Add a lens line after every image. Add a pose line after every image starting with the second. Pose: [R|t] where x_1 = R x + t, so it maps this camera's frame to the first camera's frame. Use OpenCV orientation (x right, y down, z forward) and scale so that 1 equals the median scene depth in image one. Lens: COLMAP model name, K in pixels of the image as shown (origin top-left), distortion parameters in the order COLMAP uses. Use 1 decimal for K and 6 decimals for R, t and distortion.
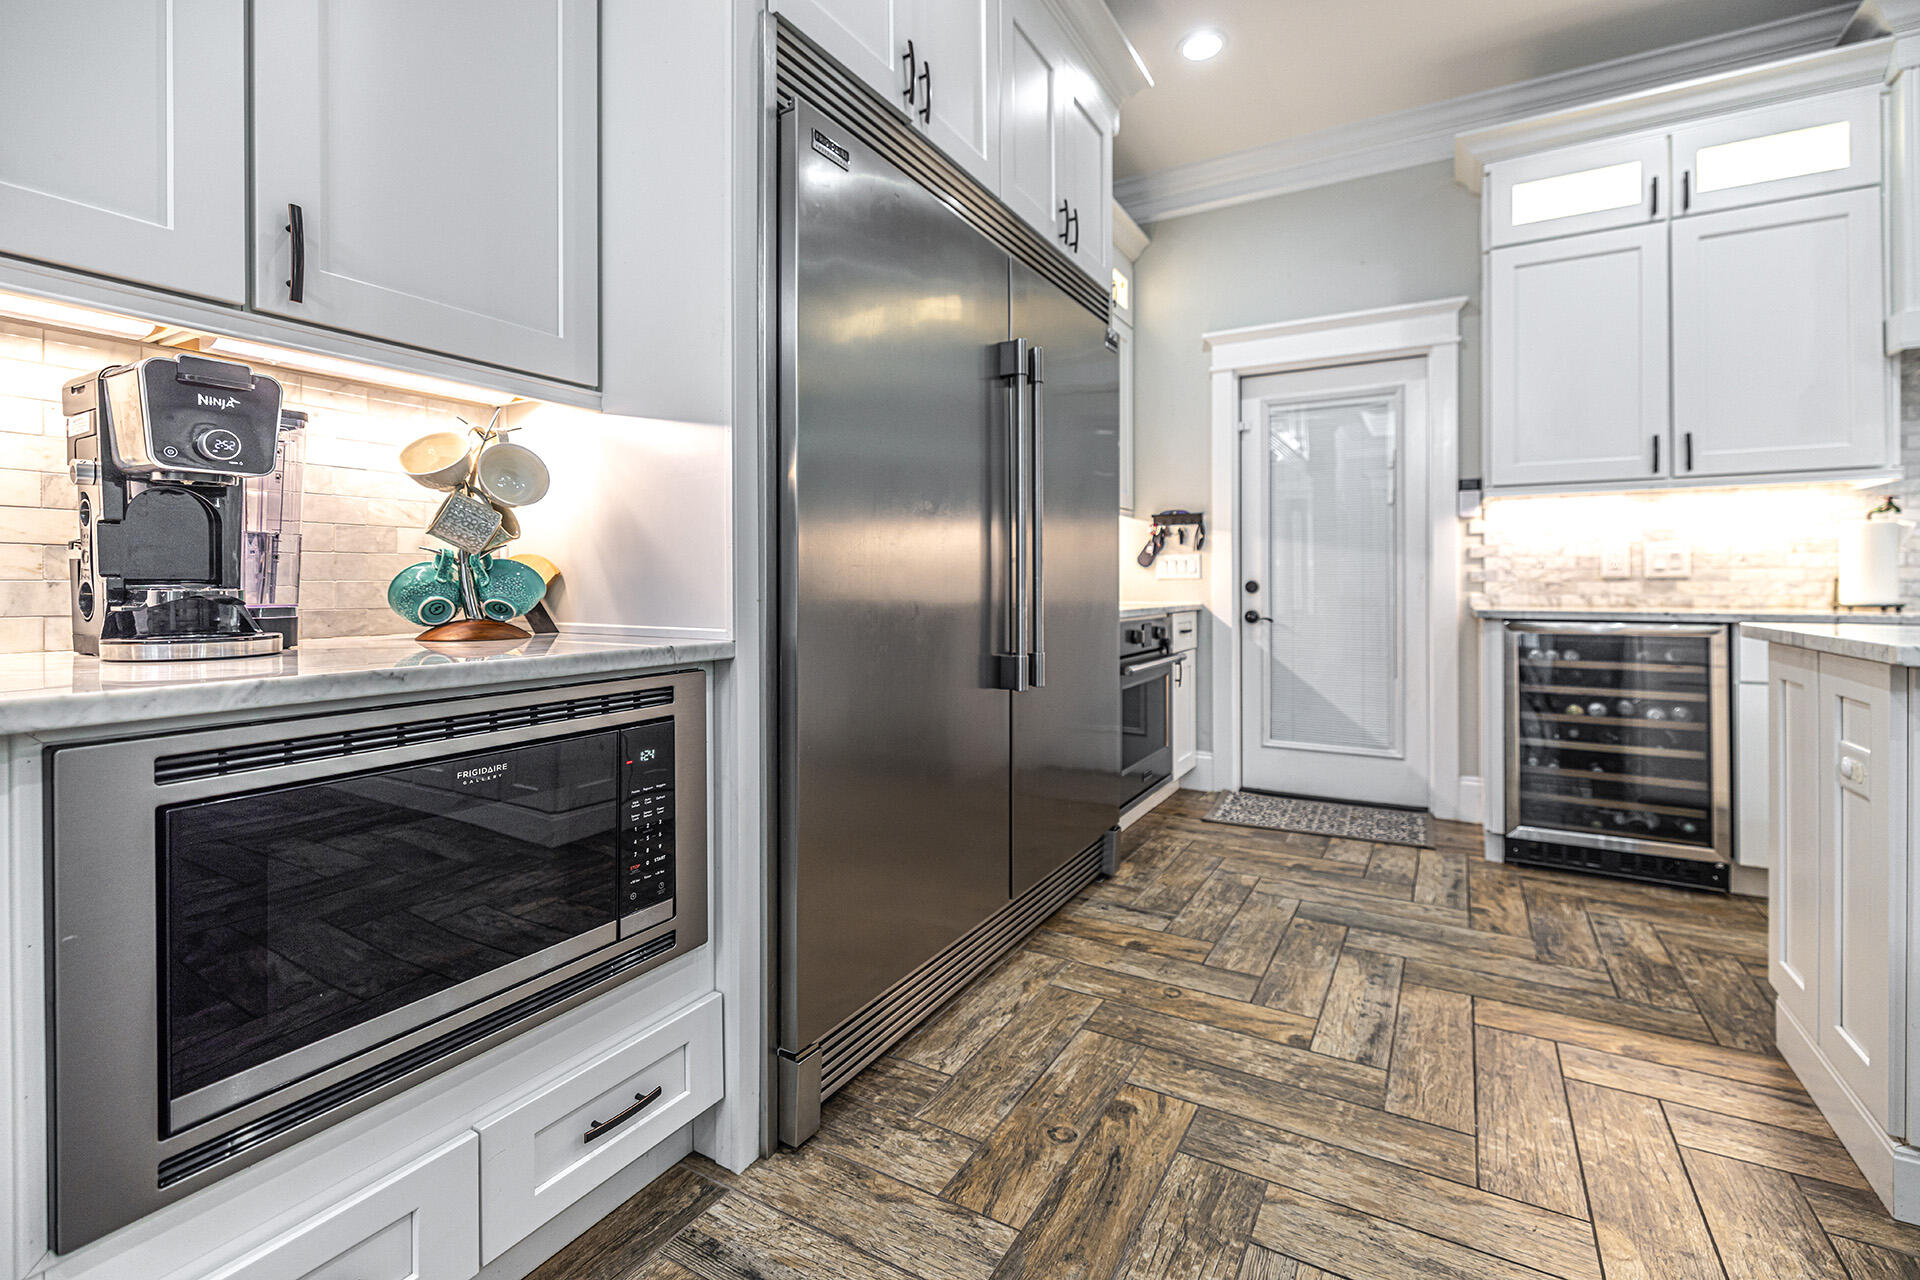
lens RADIAL K [[834.1, 0, 963.4], [0, 834.1, 588.2], [0, 0, 1]] dist [-0.001281, -0.000343]
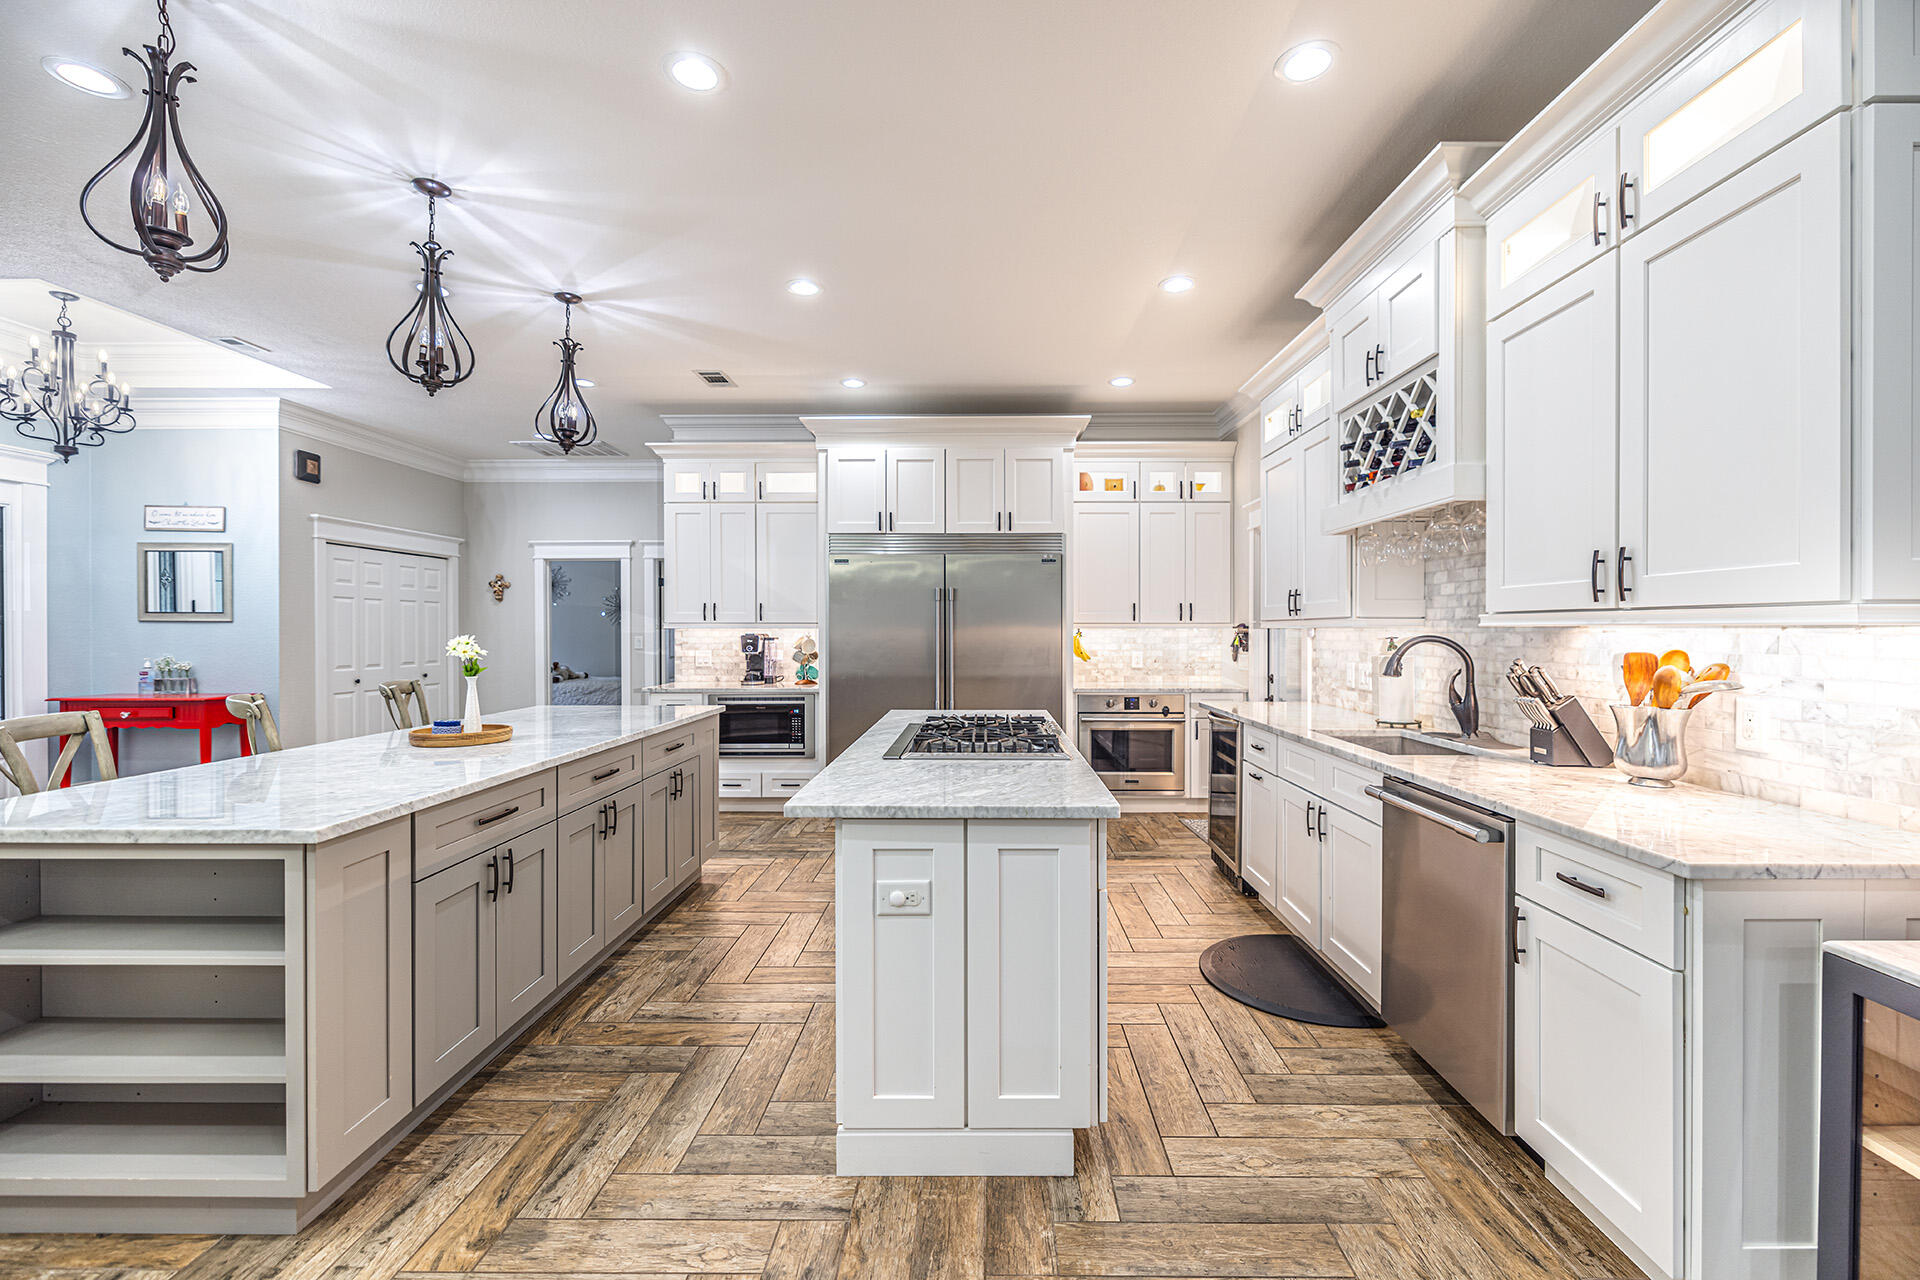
lens RADIAL K [[809.4, 0, 964.9], [0, 809.4, 632.3], [0, 0, 1]] dist [-0.000604, -0.000352]
pose [[0.482705, 0.007238, -0.875753, 2.094956], [-0.002593, 0.999973, 0.006836, -0.144217], [0.875779, -0.001029, 0.482711, -0.189369]]
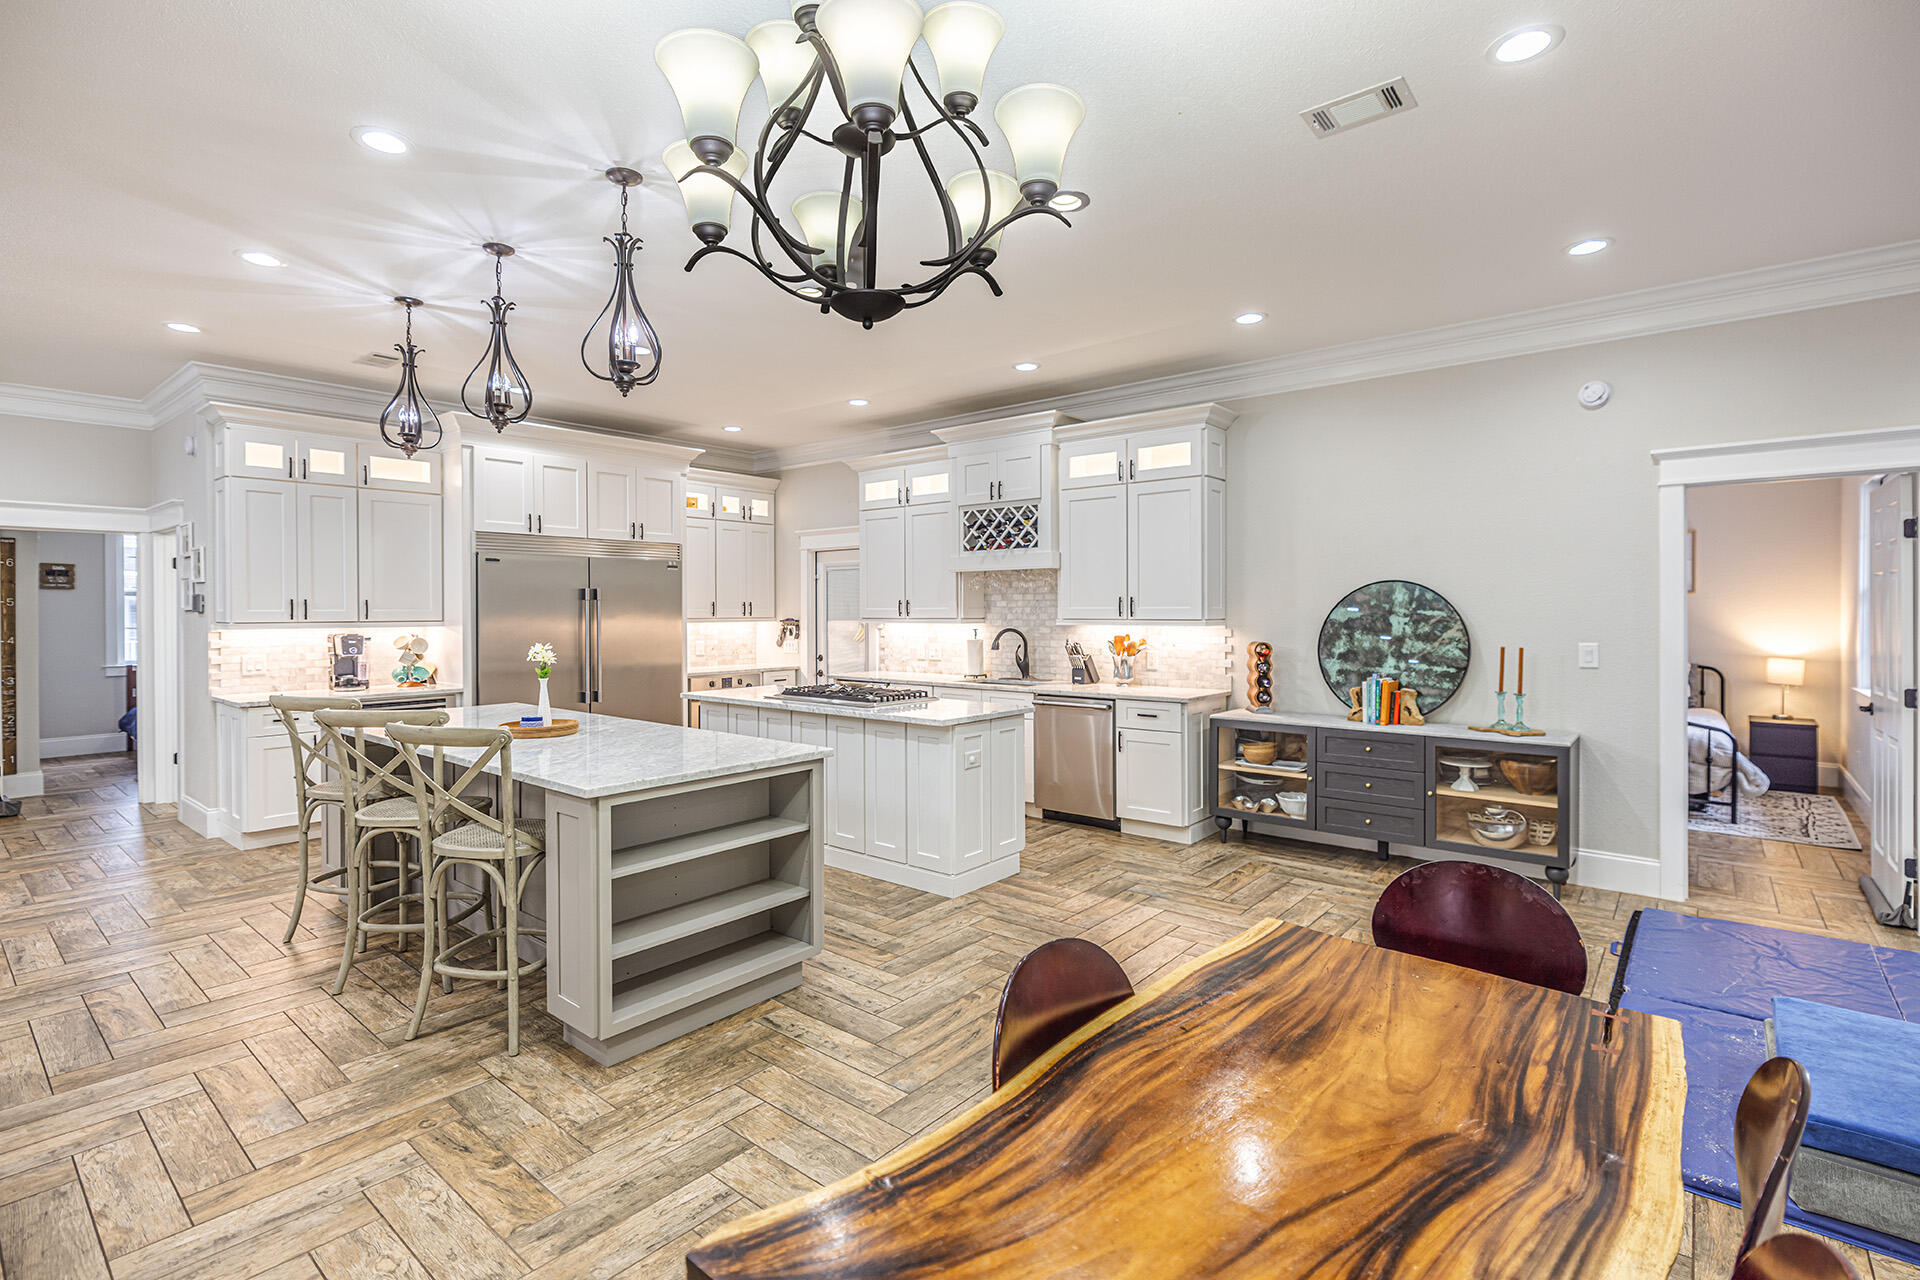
lens RADIAL K [[904.7, 0, 953.0], [0, 904.7, 609.6], [0, 0, 1]] dist [-0.004803, 0.000762]
pose [[0.984704, 0.001246, -0.174233, 1.660785], [-0.001276, 0.999999, -0.000060, -0.189120], [0.174233, 0.000281, 0.984704, -1.715019]]
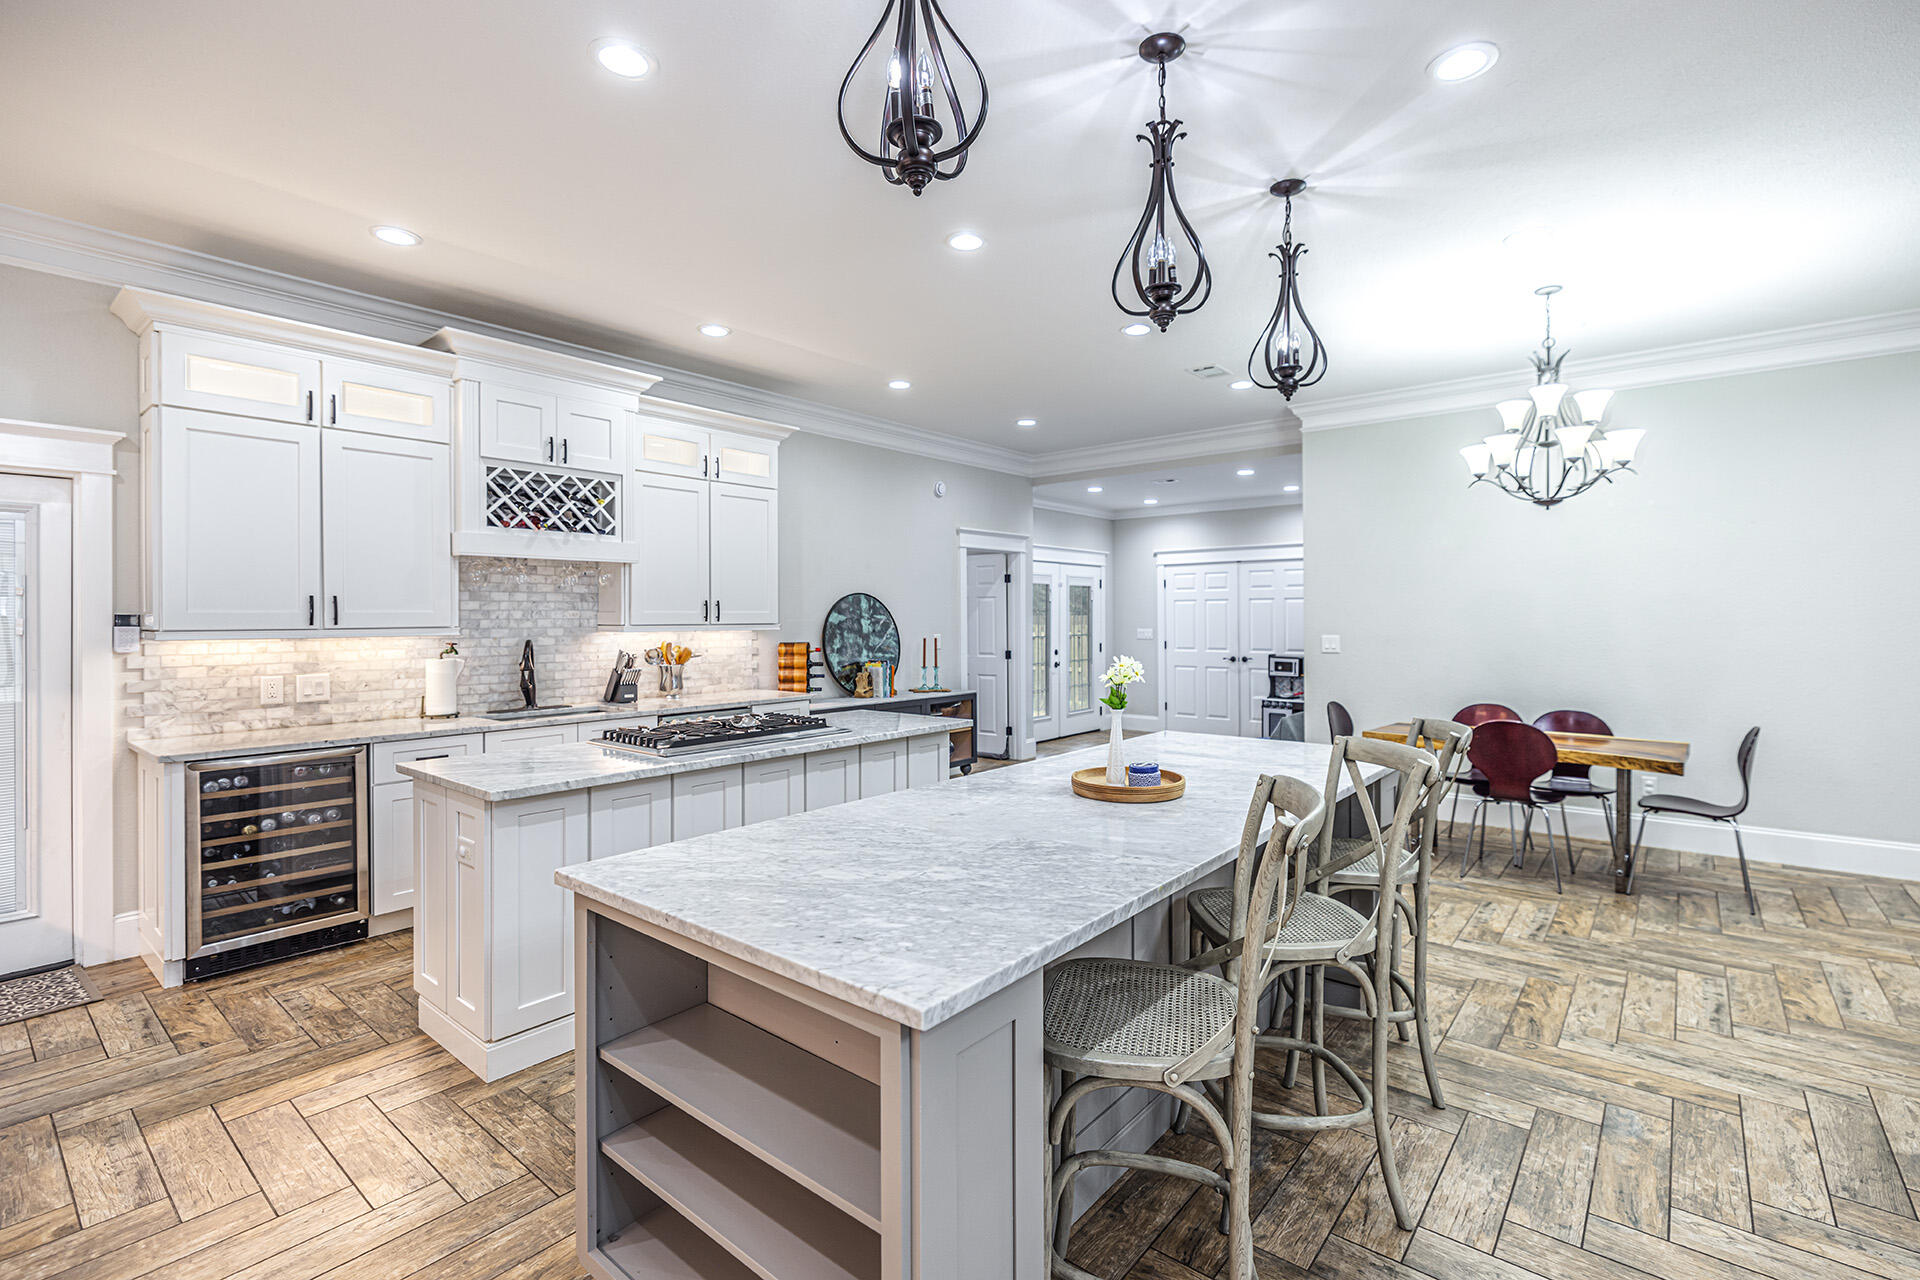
lens RADIAL K [[872.8, 0, 978.1], [0, 872.8, 612.9], [0, 0, 1]] dist [0.000777, -0.000786]
pose [[0.151045, 0.006671, 0.988504, -0.393754], [0.003938, 0.999965, -0.007350, -0.173662], [-0.988519, 0.005003, 0.151013, -0.242729]]
